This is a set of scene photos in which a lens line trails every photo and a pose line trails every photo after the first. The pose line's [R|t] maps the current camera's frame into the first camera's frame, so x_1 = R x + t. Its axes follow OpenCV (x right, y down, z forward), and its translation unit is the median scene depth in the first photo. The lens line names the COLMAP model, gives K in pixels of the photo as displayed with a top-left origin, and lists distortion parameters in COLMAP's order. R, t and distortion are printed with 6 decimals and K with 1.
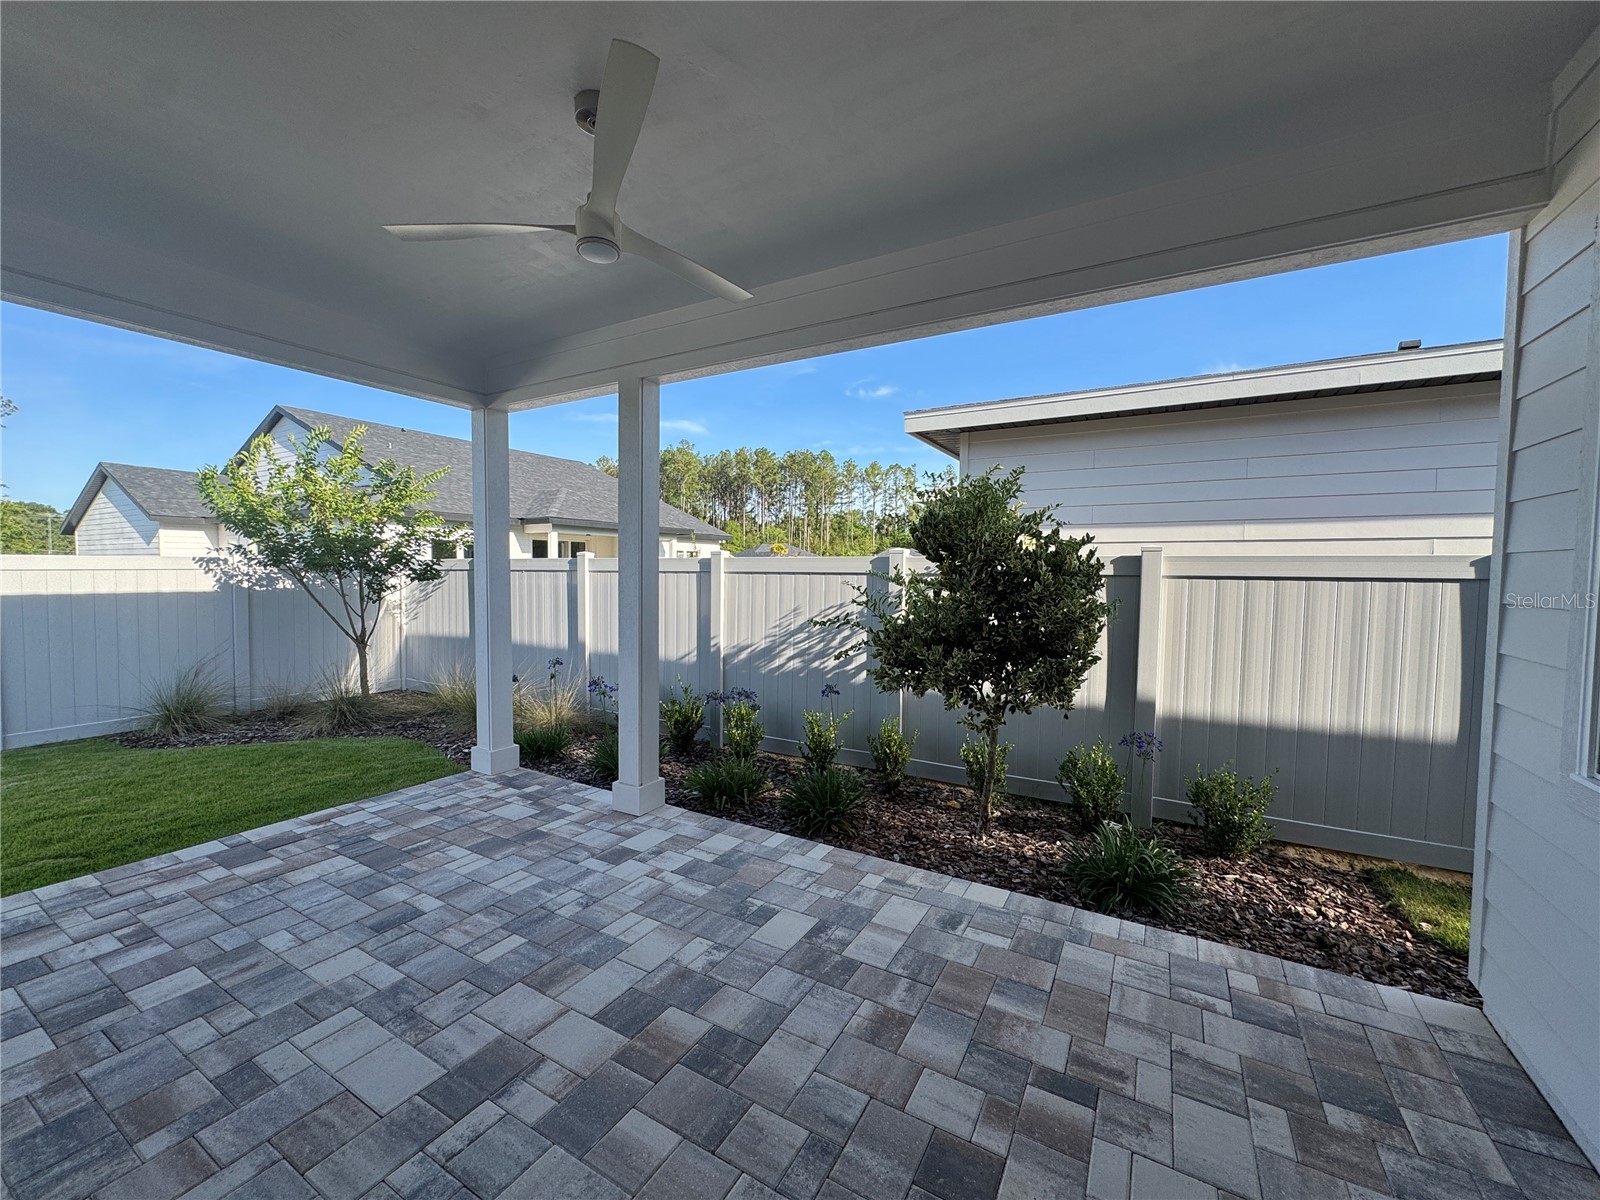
lens RADIAL K [[637.0, 0, 798.8], [0, 637.0, 602.6], [0, 0, 1]] dist [-0.000072, 0.000112]
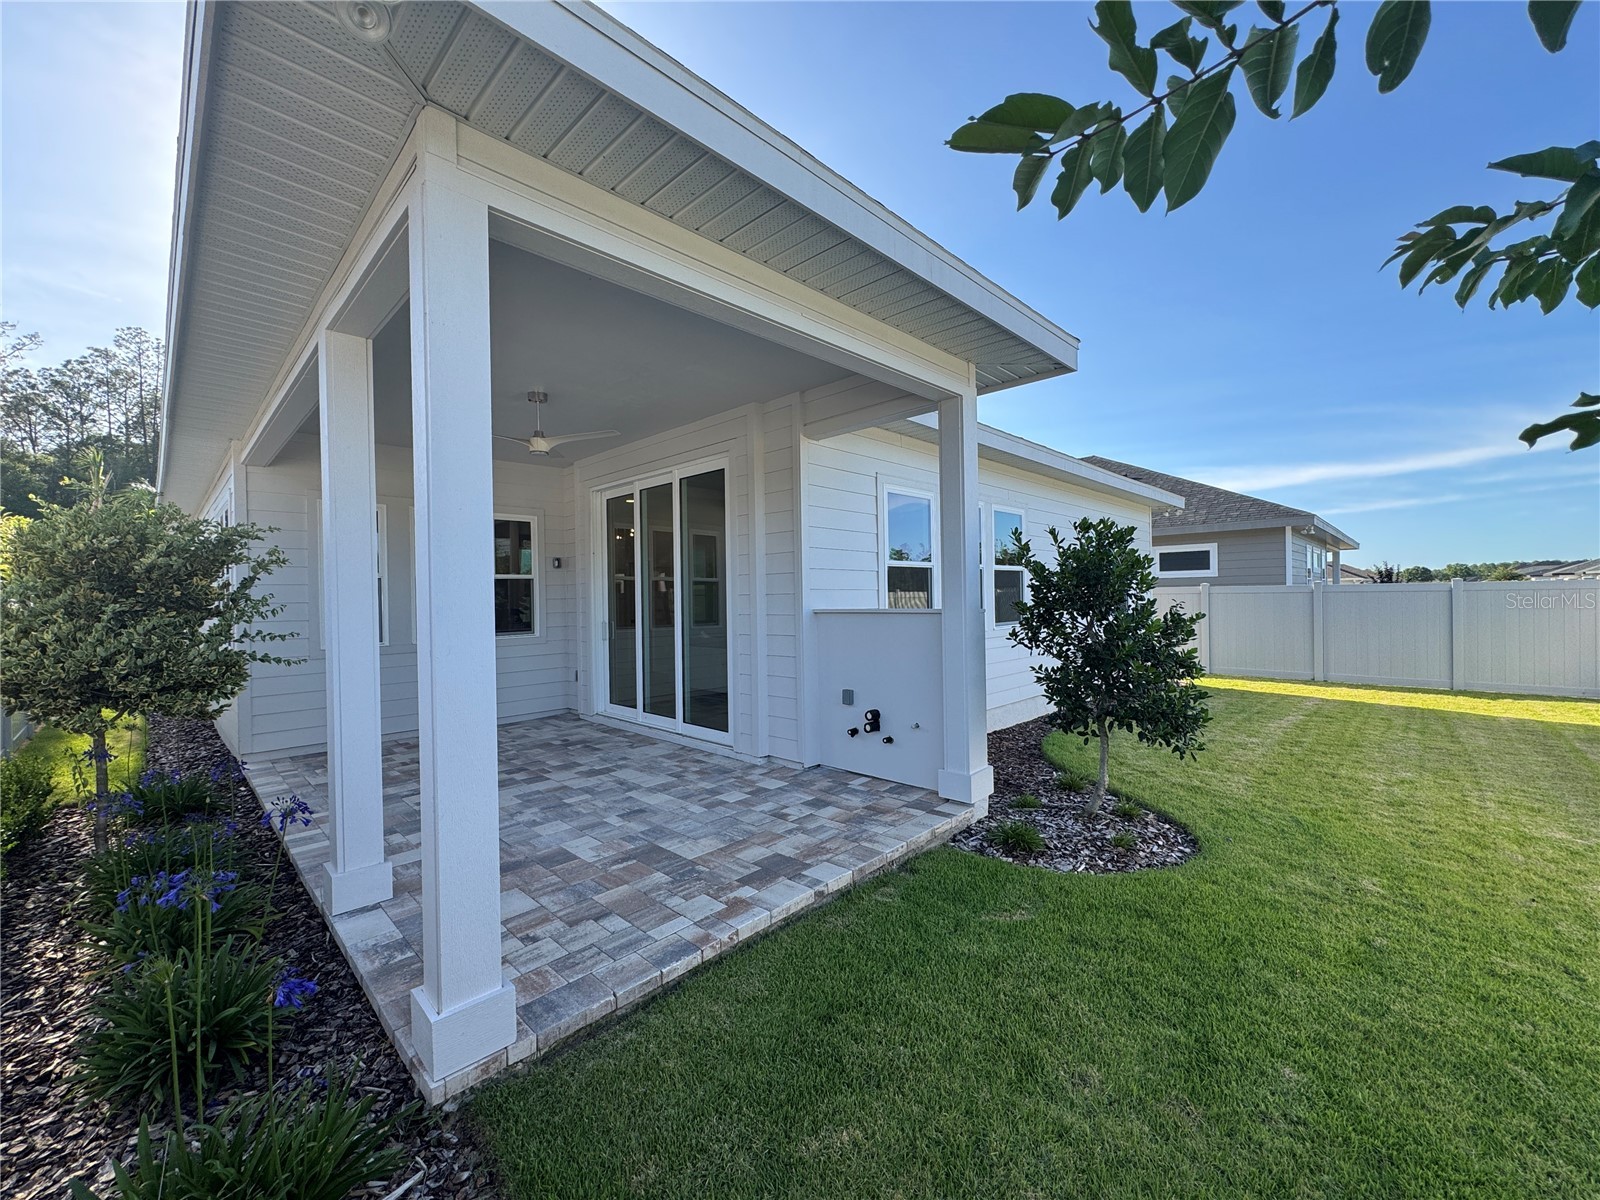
lens RADIAL K [[637.0, 0, 800.3], [0, 637.0, 599.1], [0, 0, 1]] dist [-0.000072, 0.000112]
pose [[-0.968829, 0.008859, 0.247573, -1.622186], [0.023754, 0.998078, 0.057243, -0.105218], [-0.246590, 0.061340, -0.967177, 2.711749]]
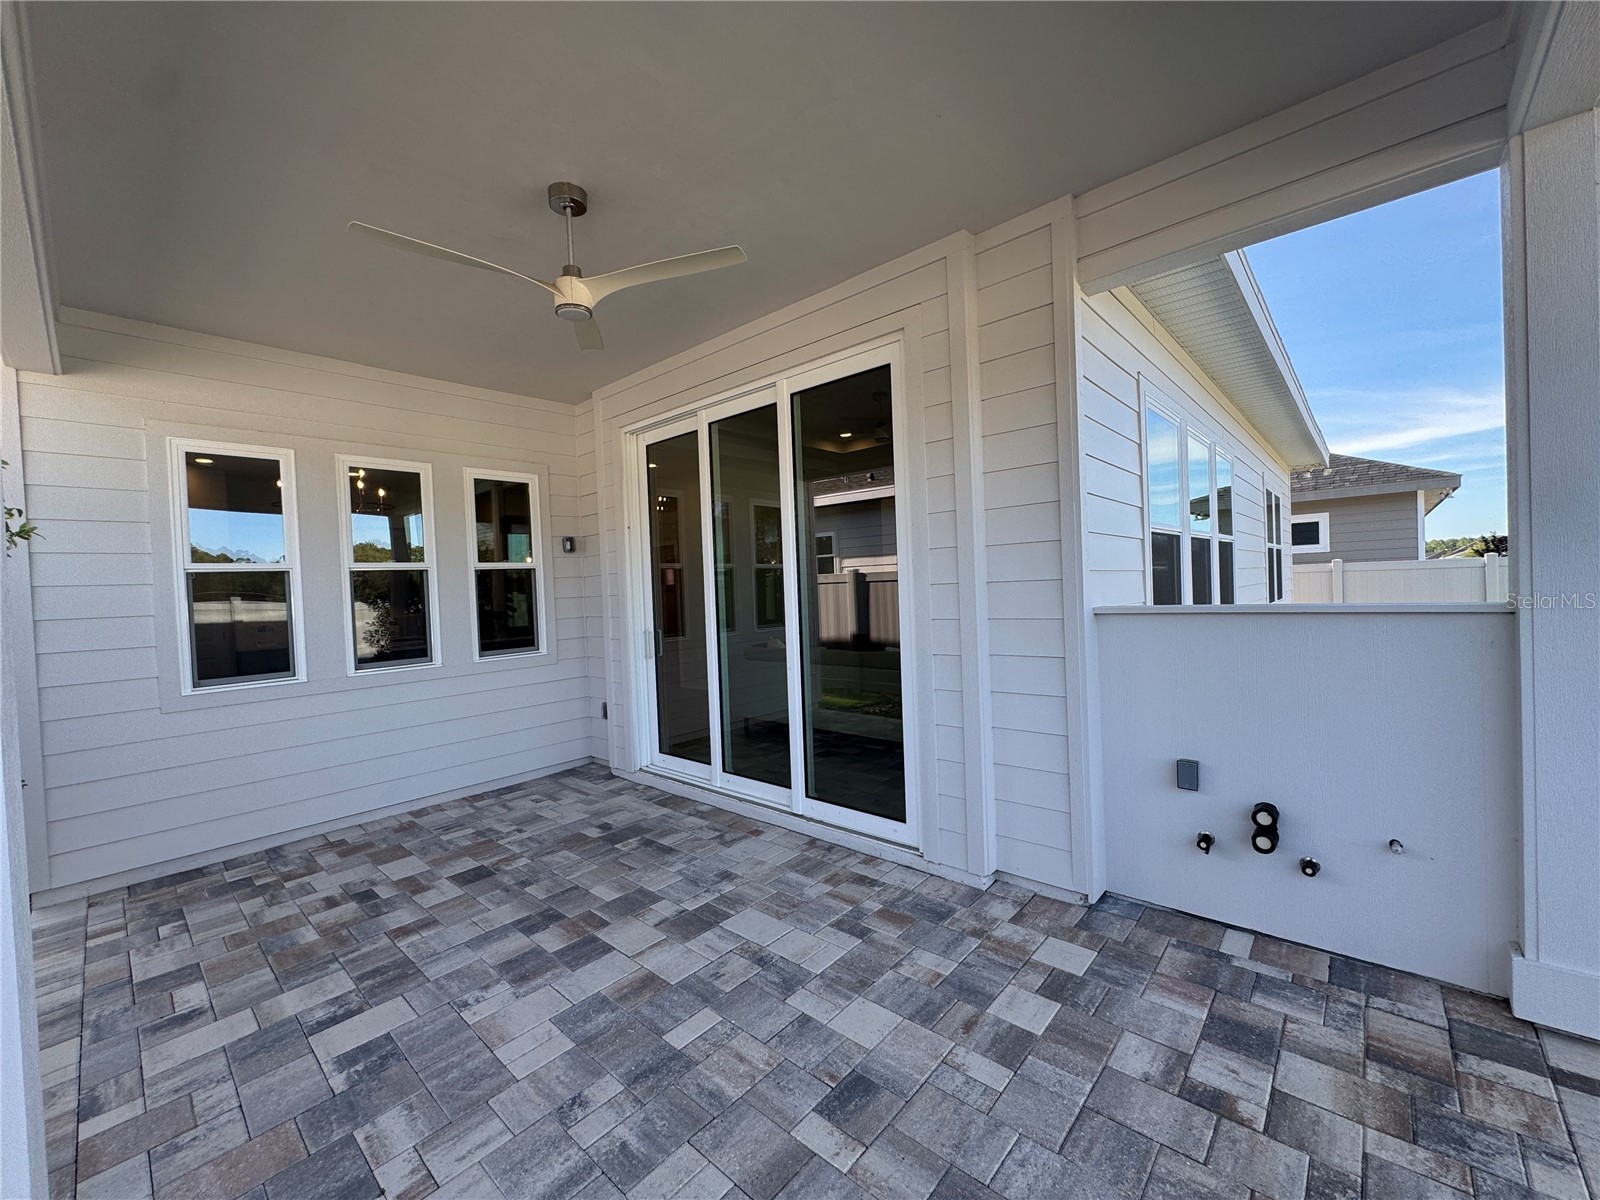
lens RADIAL K [[637.0, 0, 802.3], [0, 637.0, 598.8], [0, 0, 1]] dist [-0.000072, 0.000112]
pose [[-0.978154, 0.028368, 0.205935, -0.849405], [0.044442, 0.996278, 0.073853, -0.072688], [-0.203074, 0.081392, -0.975775, 1.859136]]
